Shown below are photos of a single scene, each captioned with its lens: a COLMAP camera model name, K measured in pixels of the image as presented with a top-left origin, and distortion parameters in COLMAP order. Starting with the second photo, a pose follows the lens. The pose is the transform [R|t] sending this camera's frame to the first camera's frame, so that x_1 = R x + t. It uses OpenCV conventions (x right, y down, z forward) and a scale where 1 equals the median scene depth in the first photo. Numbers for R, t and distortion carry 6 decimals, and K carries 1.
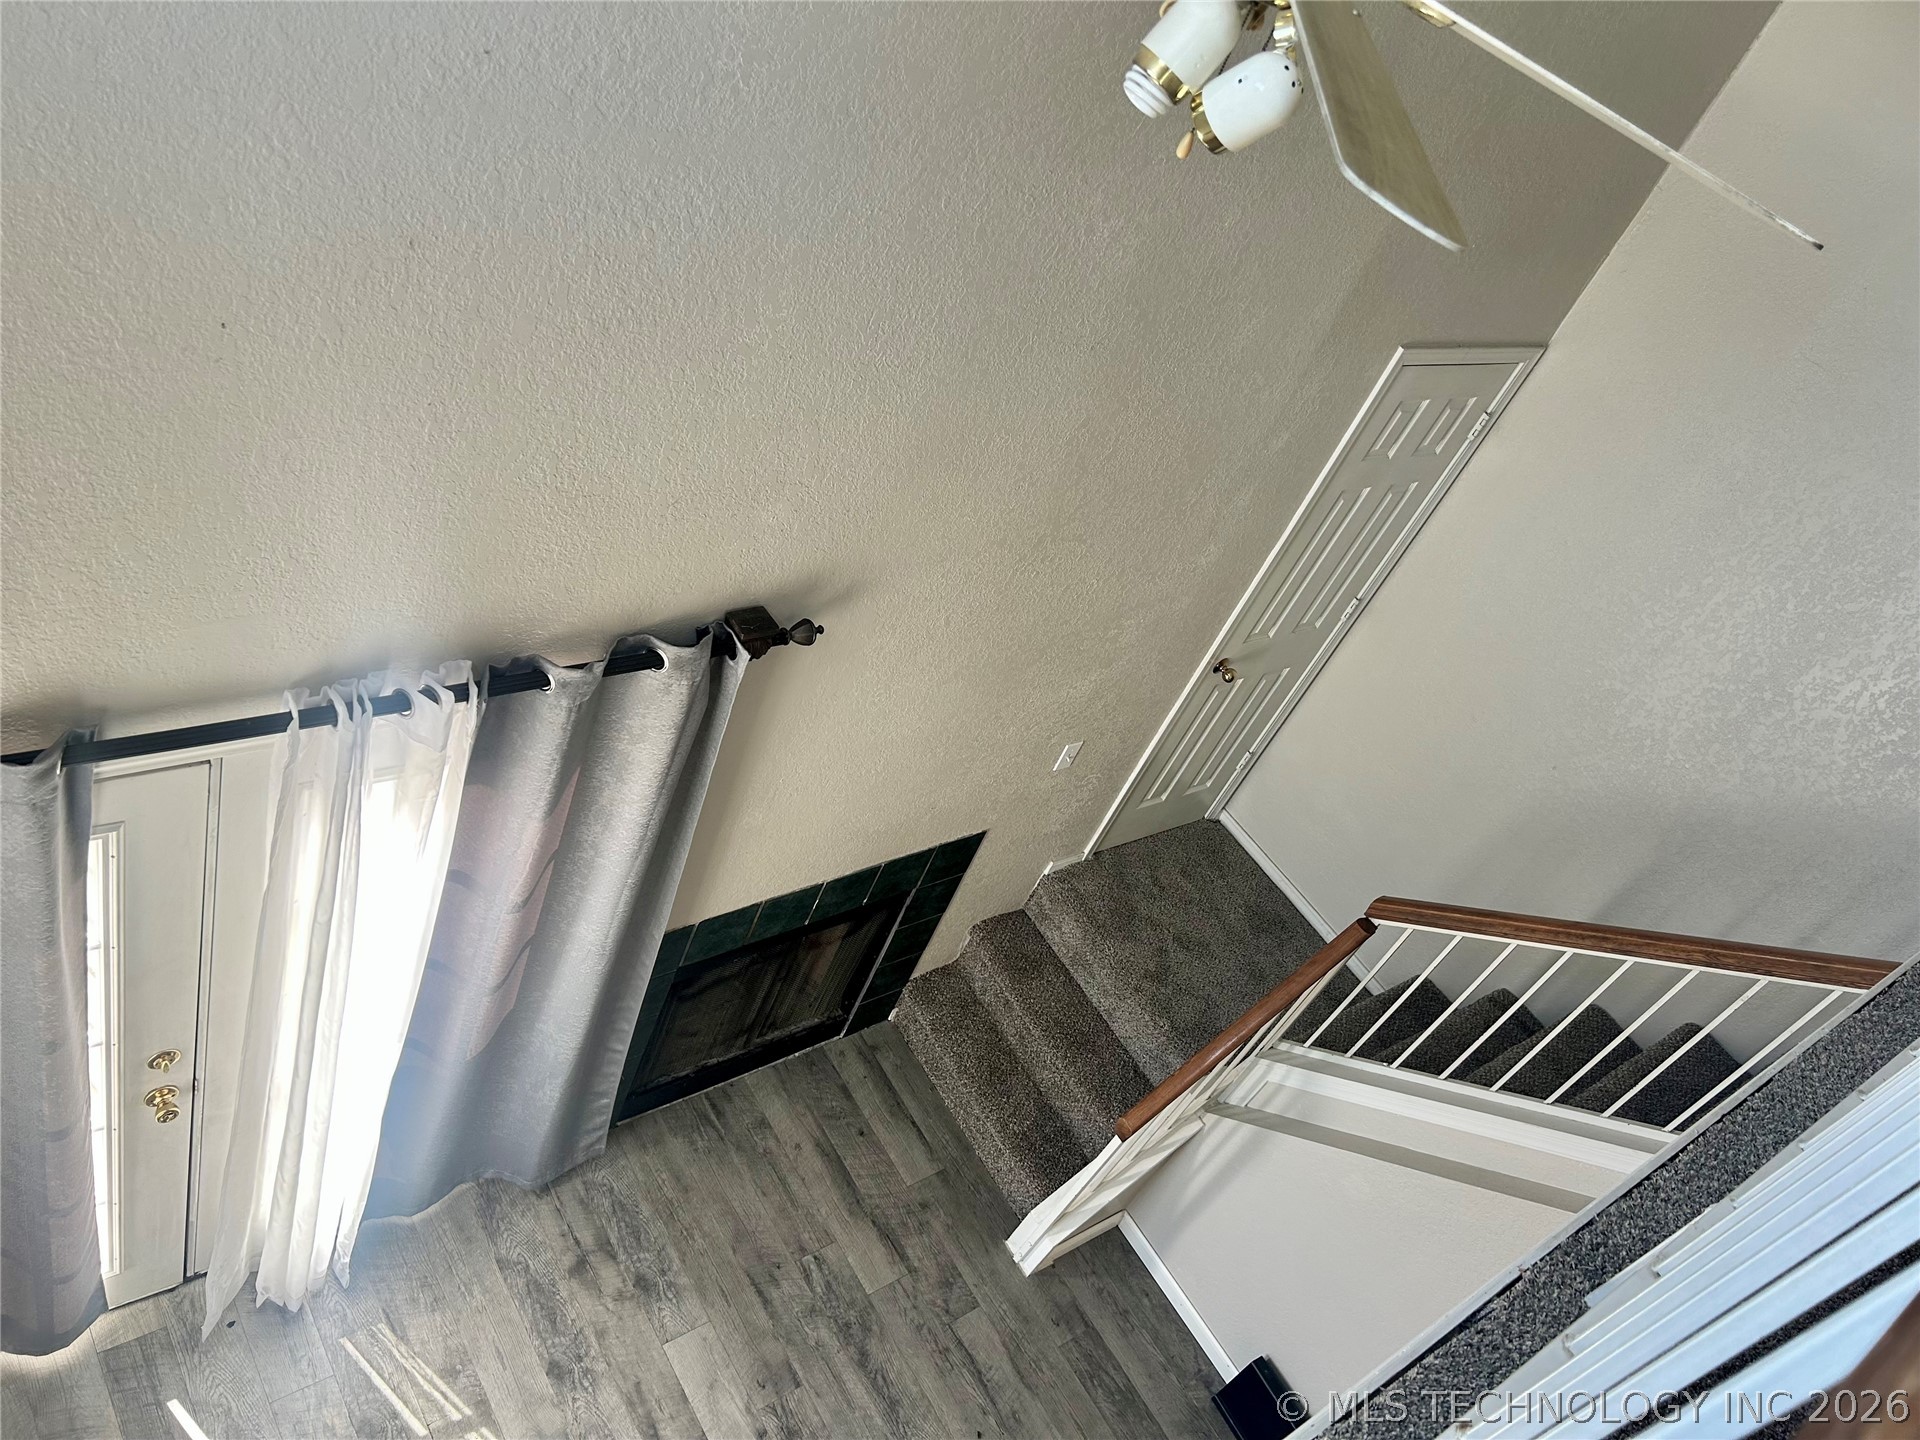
lens RADIAL K [[1444.5, 0, 939.5], [0, 1444.5, 700.6], [0, 0, 1]] dist [0.044010, -0.050371]
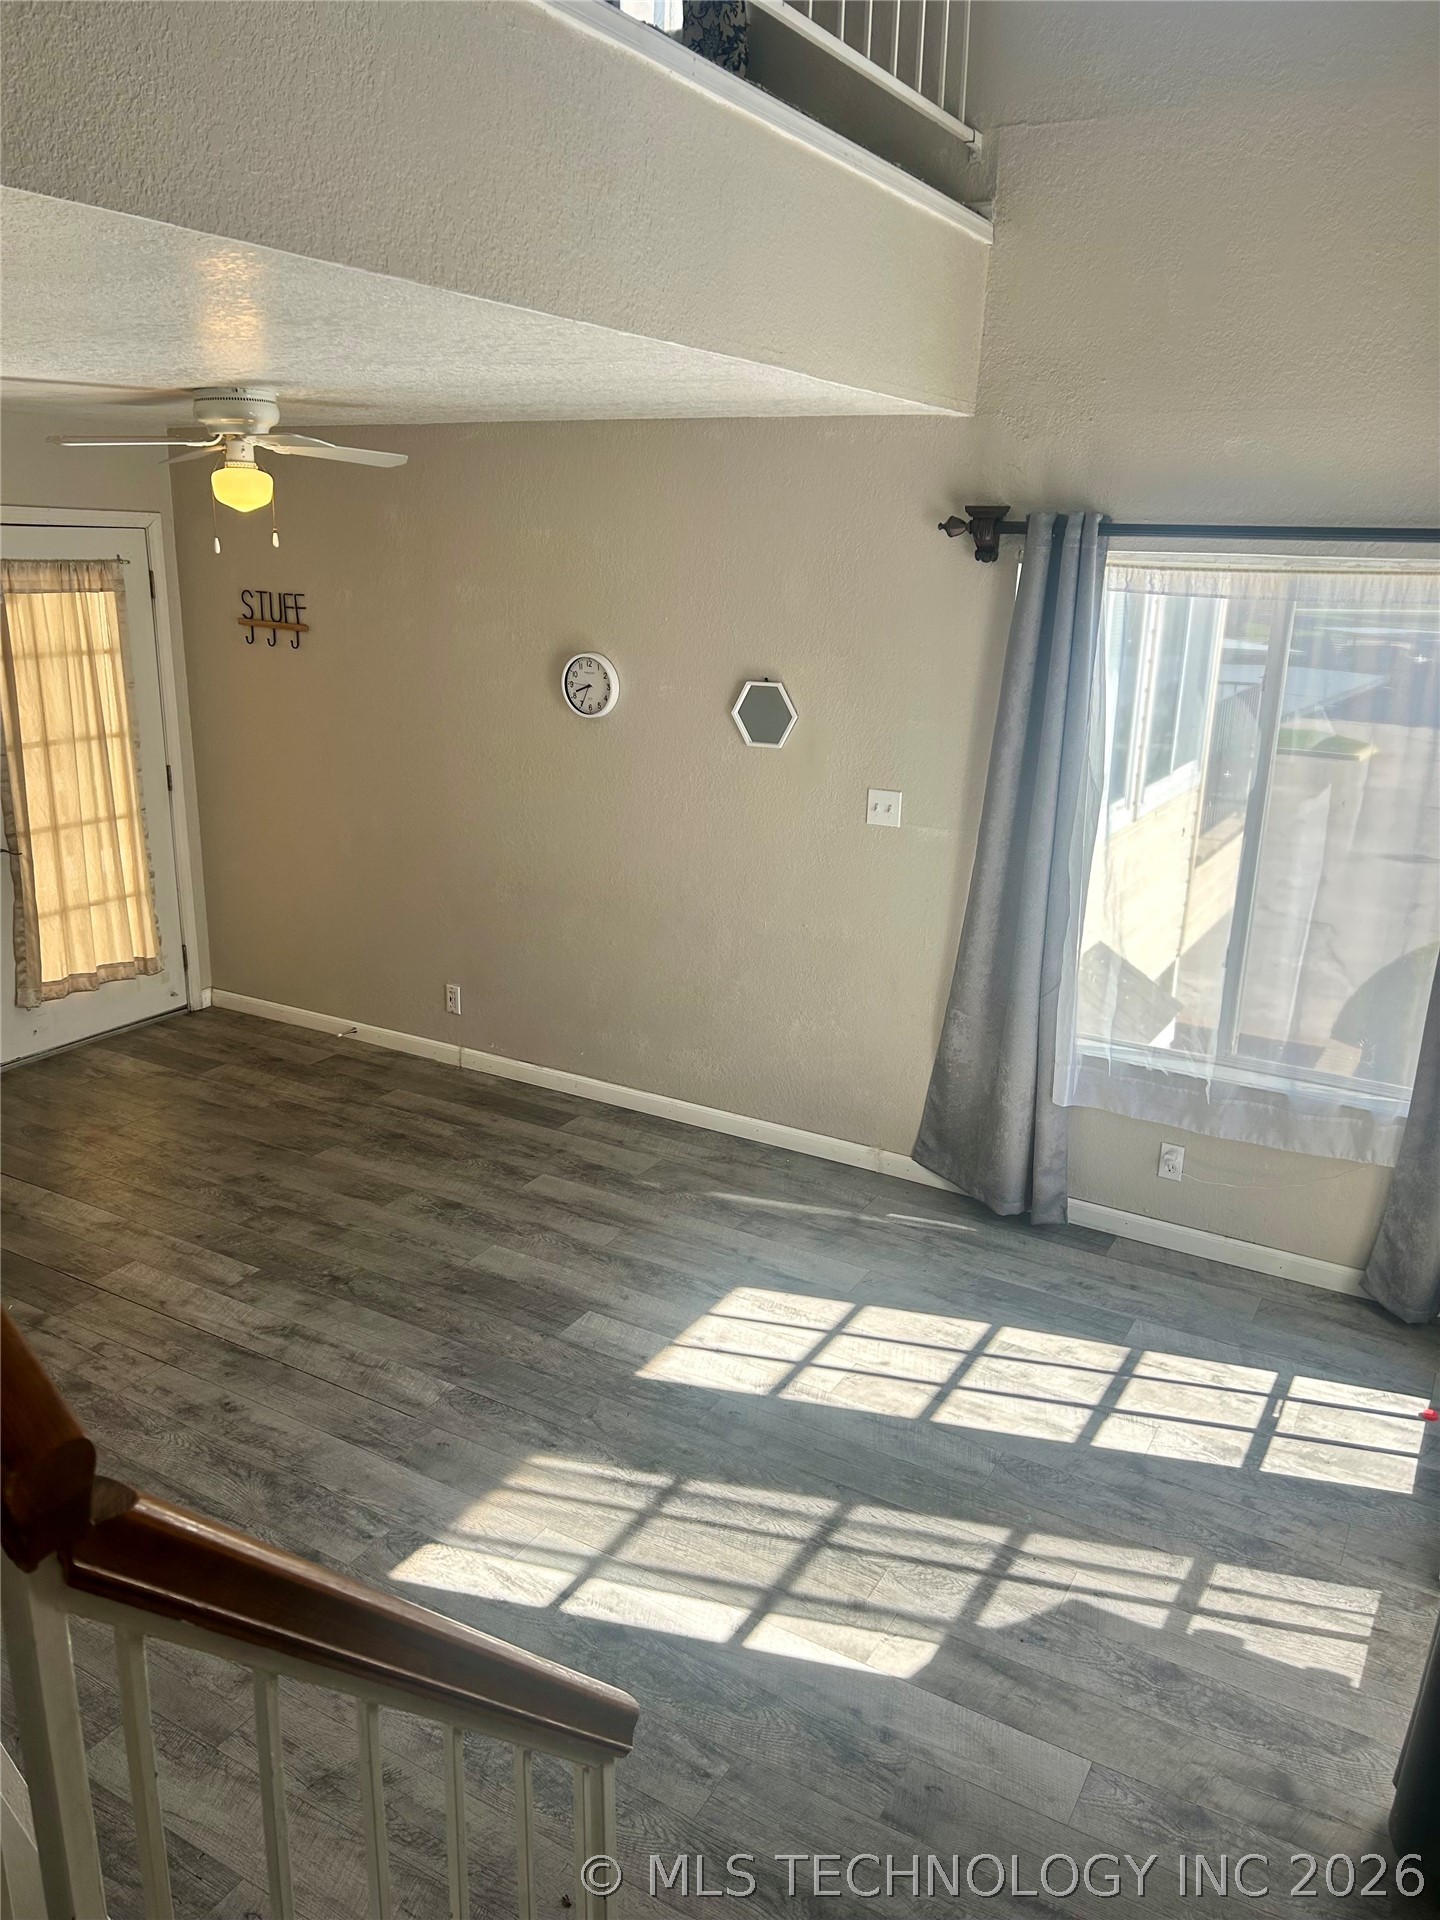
lens RADIAL K [[1444.5, 0, 711.8], [0, 1444.5, 955.3], [0, 0, 1]] dist [0.044010, -0.050371]
pose [[-0.846436, -0.236930, -0.476875, 0.352519], [-0.523834, 0.531321, 0.665805, -0.084405], [0.095624, 0.813365, -0.573841, 1.111255]]
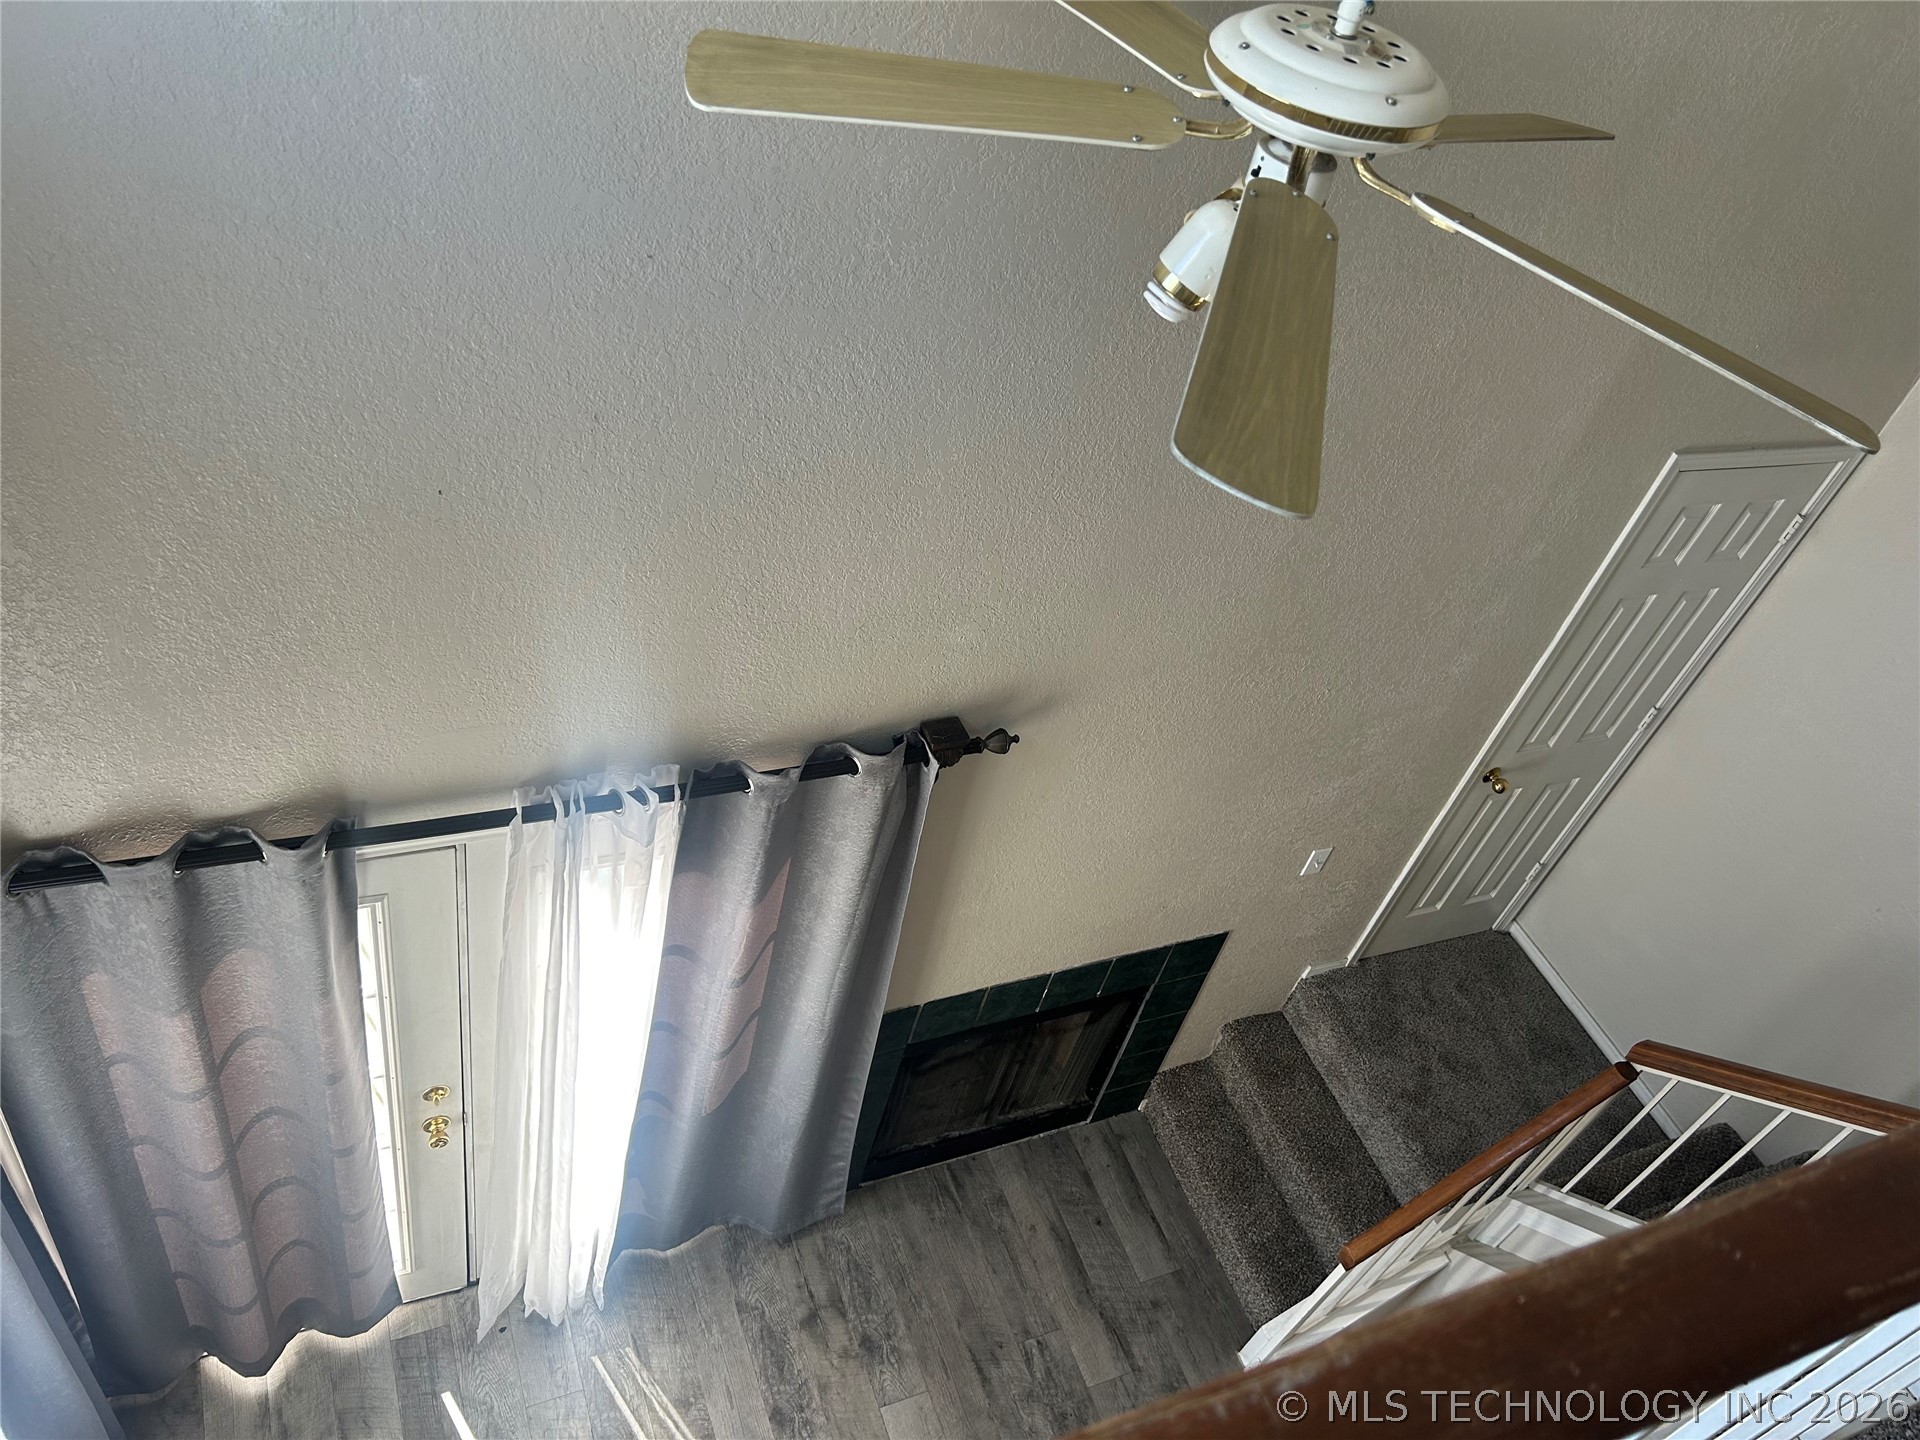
lens RADIAL K [[1444.5, 0, 954.7], [0, 1444.5, 699.6], [0, 0, 1]] dist [0.044010, -0.050371]
pose [[0.968156, 0.035914, -0.247756, 0.105428], [-0.043722, 0.998703, -0.026085, -0.039807], [0.246498, 0.036087, 0.968471, -0.013839]]
